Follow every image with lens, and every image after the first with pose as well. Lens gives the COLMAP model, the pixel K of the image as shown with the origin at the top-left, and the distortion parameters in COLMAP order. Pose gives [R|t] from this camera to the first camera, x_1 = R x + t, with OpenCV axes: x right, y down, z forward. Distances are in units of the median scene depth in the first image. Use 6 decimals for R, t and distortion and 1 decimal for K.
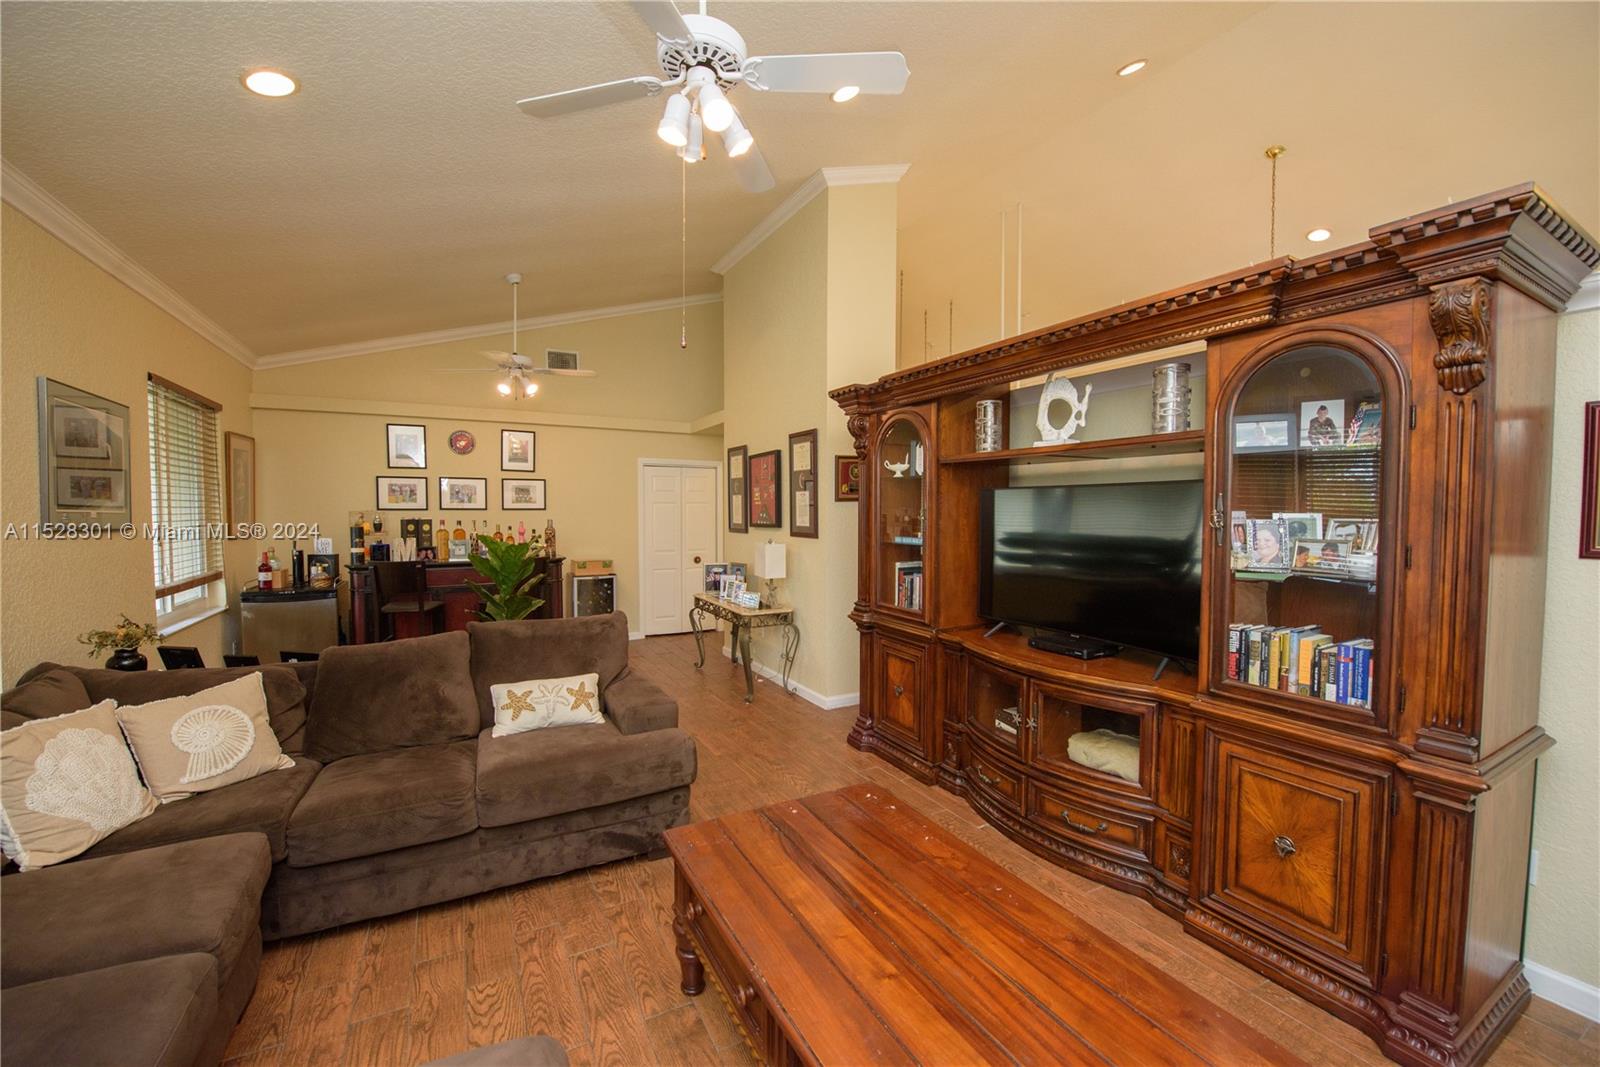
lens RADIAL K [[633.0, 0, 803.7], [0, 633.0, 535.1], [0, 0, 1]] dist [-0.021884, -0.000460]
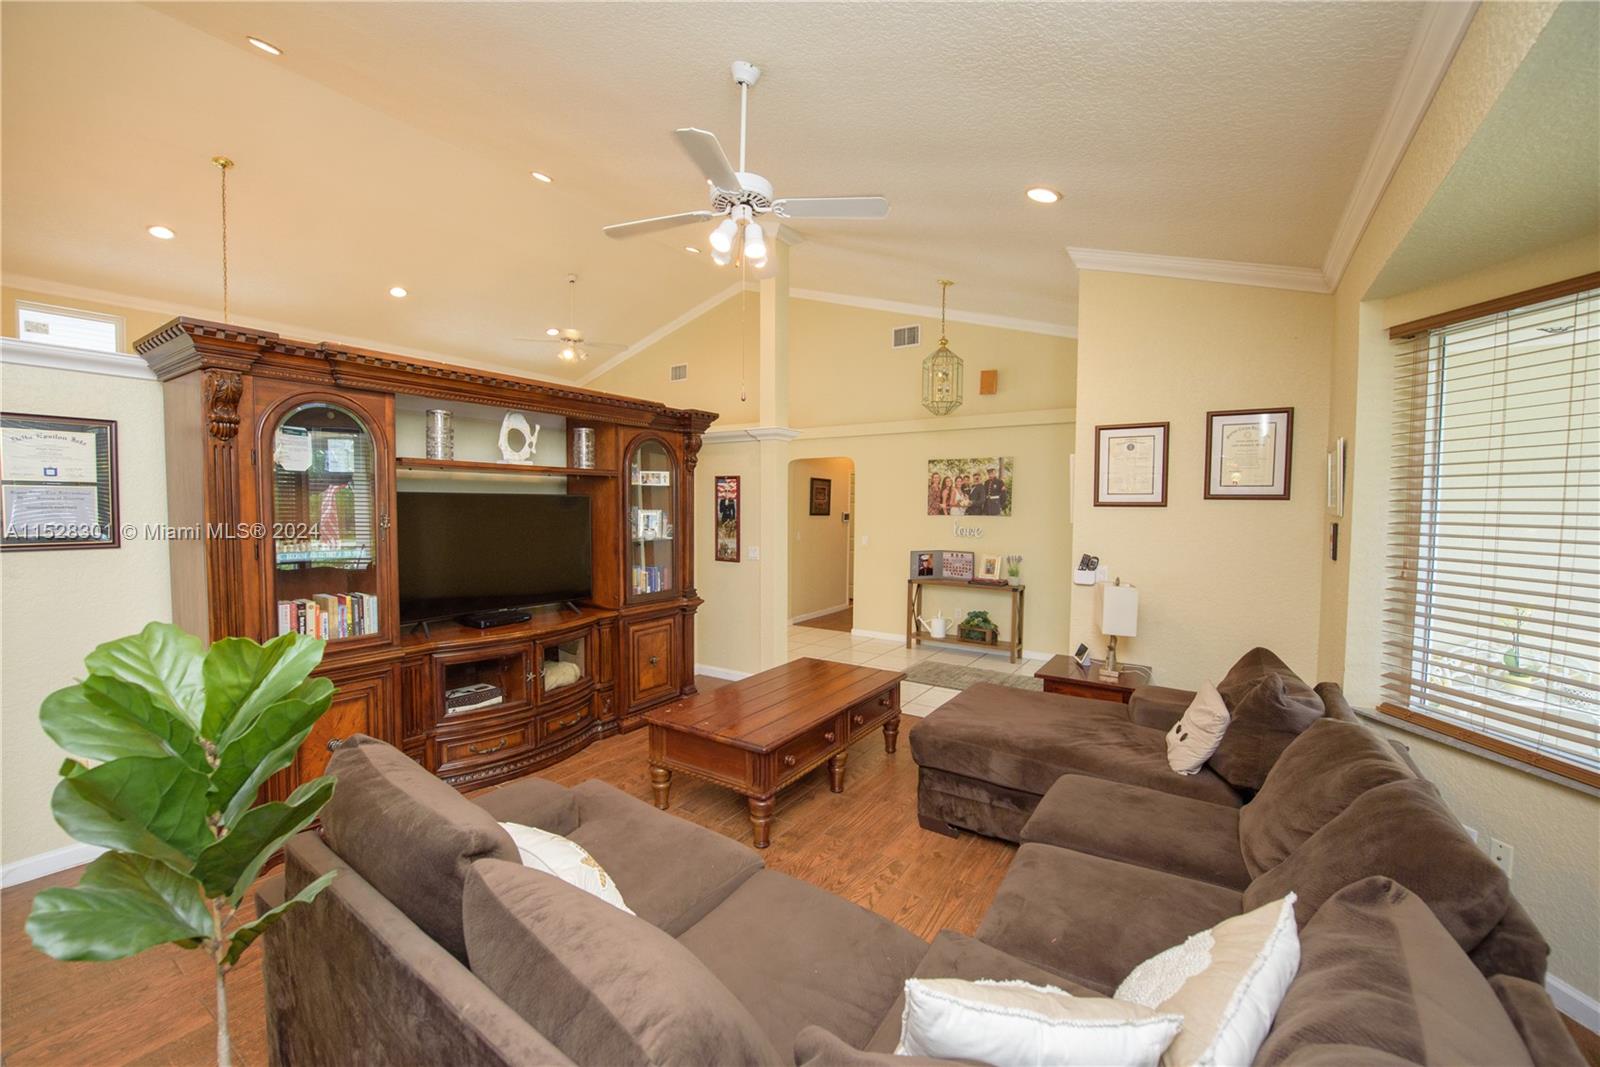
lens RADIAL K [[633.0, 0, 803.7], [0, 633.0, 535.1], [0, 0, 1]] dist [-0.021884, -0.000460]
pose [[-0.464494, -0.049733, 0.884178, -0.690111], [0.029274, 0.997014, 0.071459, -0.047424], [-0.885092, 0.059076, -0.461652, 0.720354]]
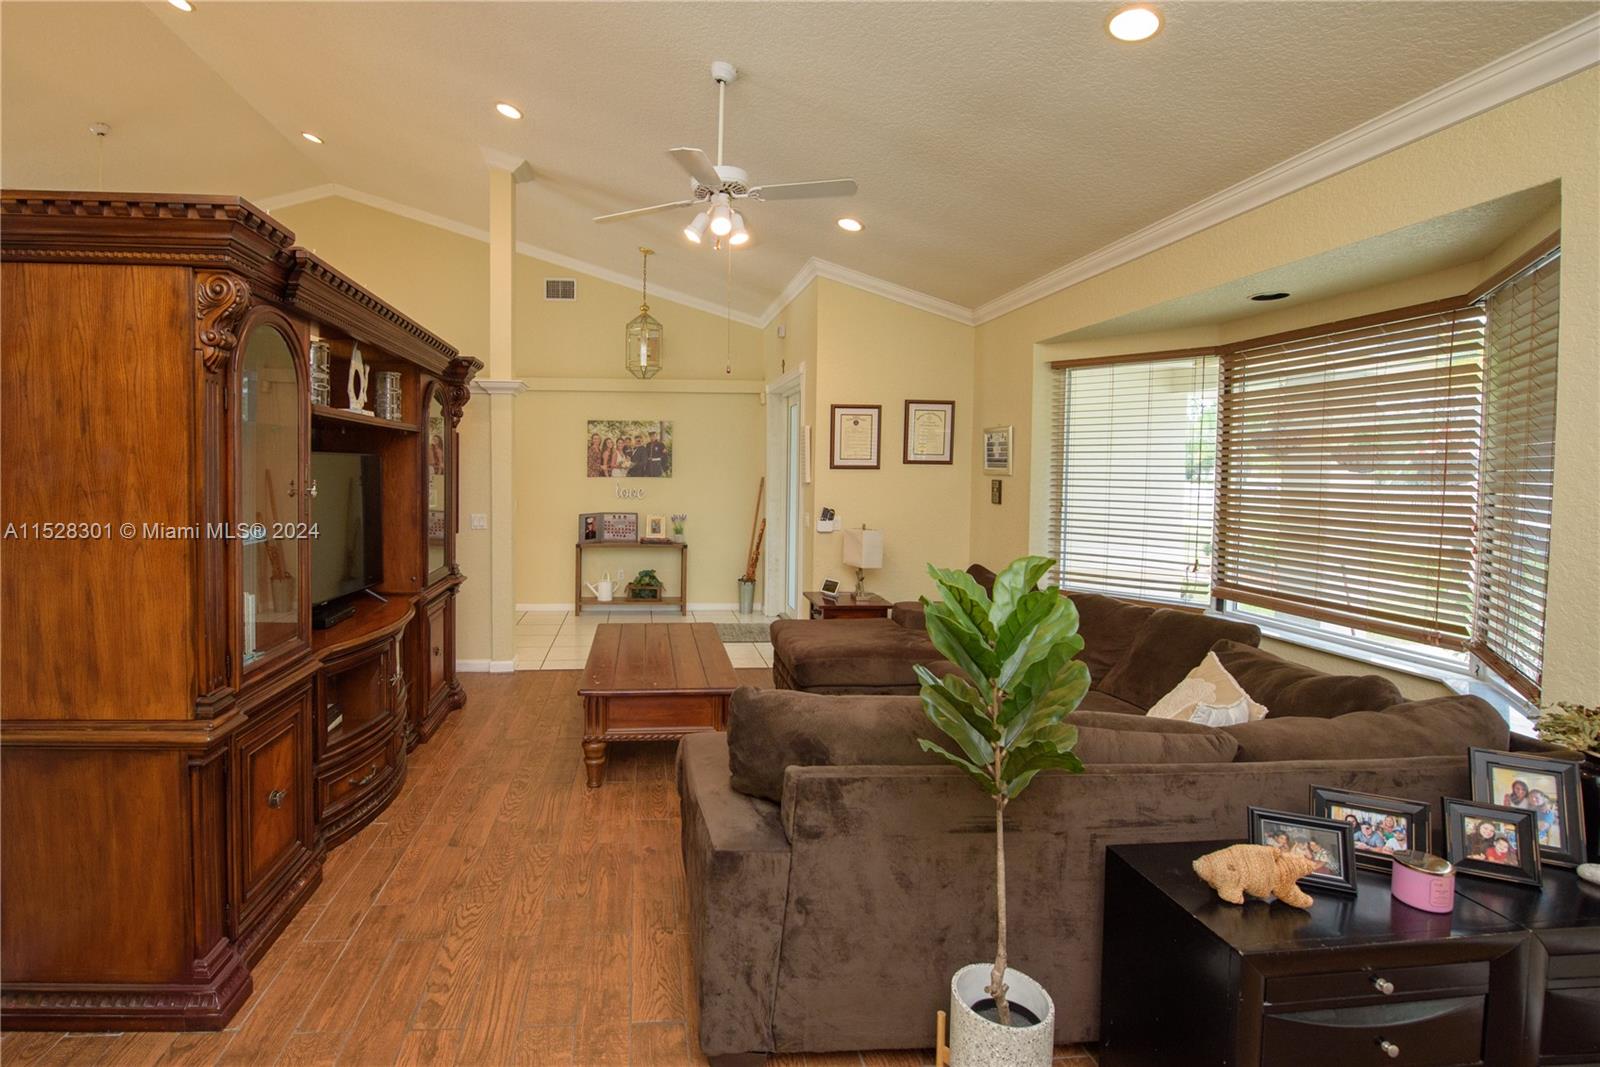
lens RADIAL K [[726.4, 0, 694.2], [0, 726.4, 495.0], [0, 0, 1]] dist [-0.016602, -0.001752]
pose [[-0.908230, -0.027505, 0.417565, -0.396009], [0.004763, 0.997093, 0.076040, -0.065318], [-0.418443, 0.071051, -0.905460, 1.225558]]
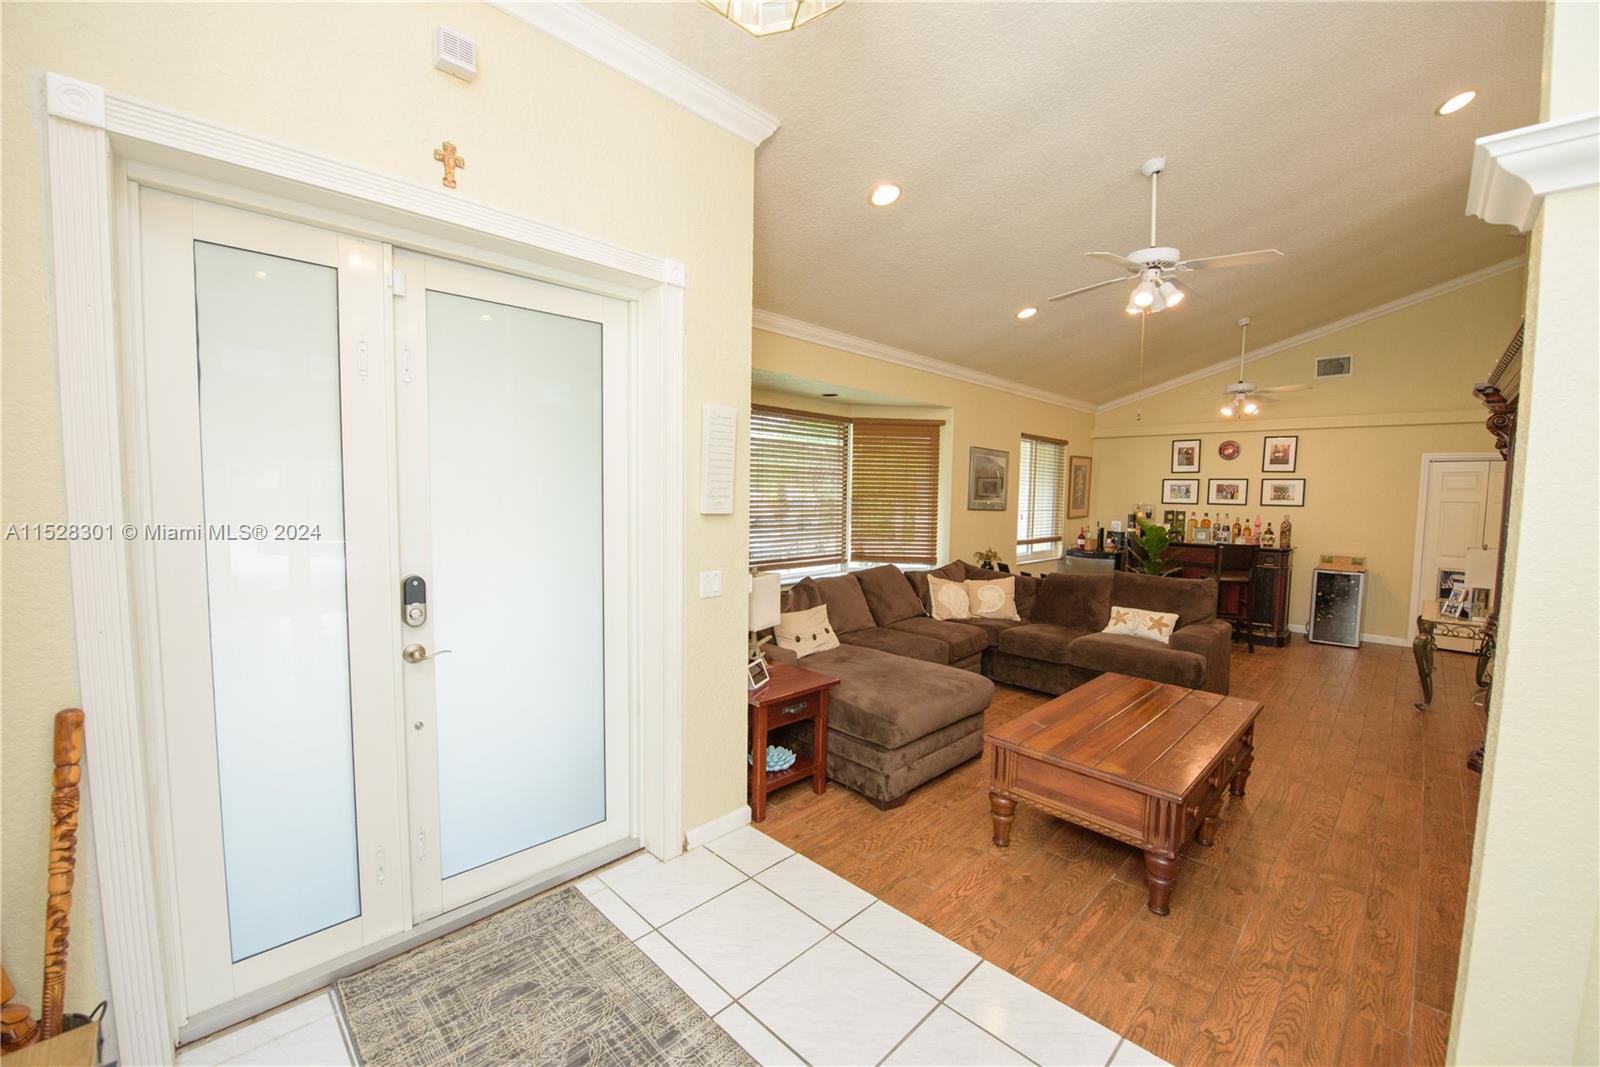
lens RADIAL K [[635.7, 0, 804.9], [0, 635.7, 533.6], [0, 0, 1]] dist [-0.011471, -0.005579]
pose [[0.280240, 0.065113, -0.957719, 0.631397], [-0.055979, 0.997107, 0.051411, -0.001586], [0.958296, 0.039204, 0.283074, -0.215132]]
